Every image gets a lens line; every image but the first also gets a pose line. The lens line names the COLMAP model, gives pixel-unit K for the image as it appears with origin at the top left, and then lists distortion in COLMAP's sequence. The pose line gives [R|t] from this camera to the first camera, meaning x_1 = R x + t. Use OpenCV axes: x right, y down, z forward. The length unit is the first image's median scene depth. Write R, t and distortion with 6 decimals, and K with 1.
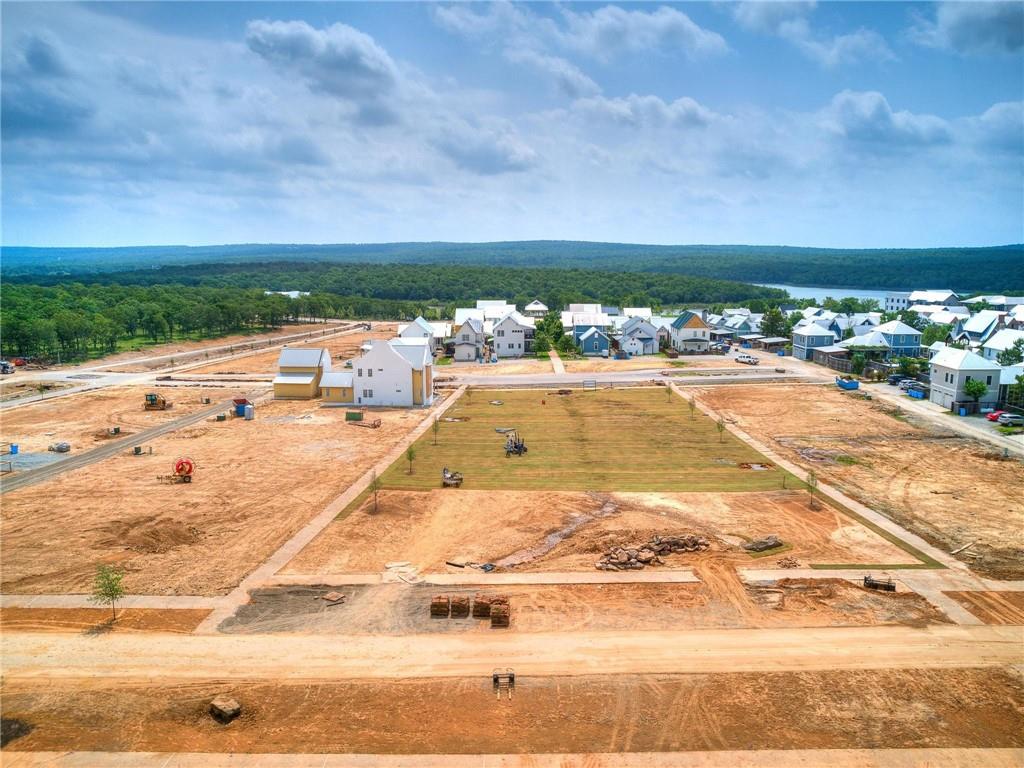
lens RADIAL K [[734.6, 0, 515.4], [0, 734.6, 392.7], [0, 0, 1]] dist [-0.066869, 0.052910]
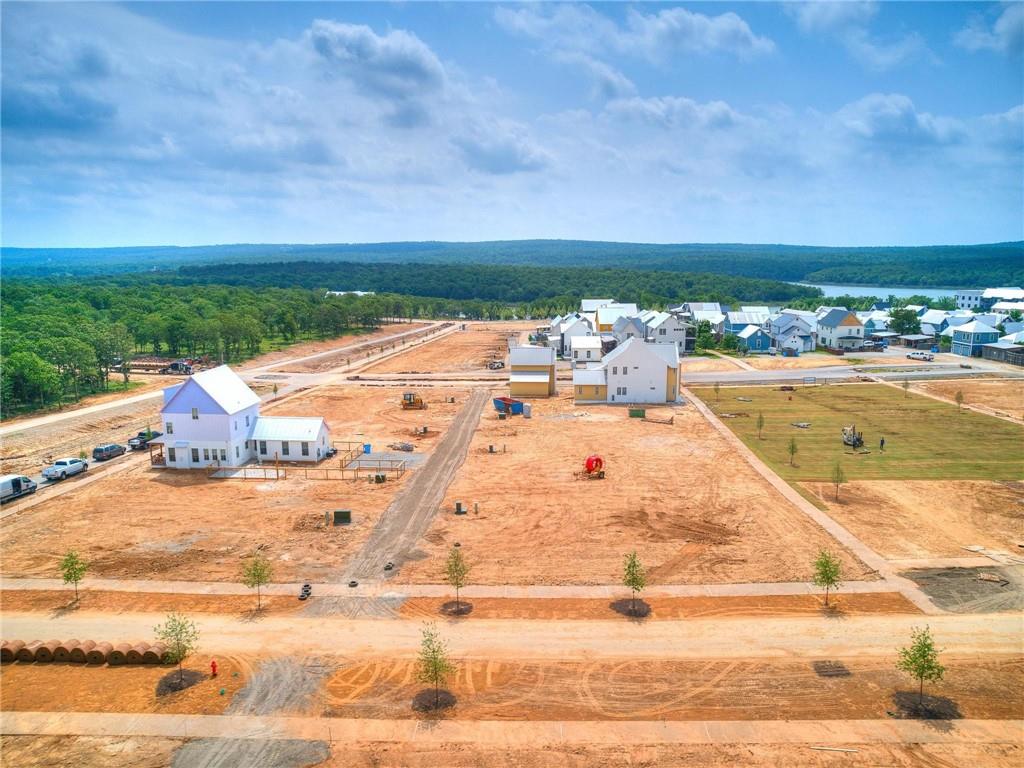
lens RADIAL K [[734.6, 0, 515.6], [0, 734.6, 382.5], [0, 0, 1]] dist [-0.066869, 0.052910]
pose [[0.999765, -0.007046, 0.020483, -0.115810], [0.007301, 0.999897, -0.012389, 0.000213], [-0.020394, 0.012536, 0.999713, -0.005392]]
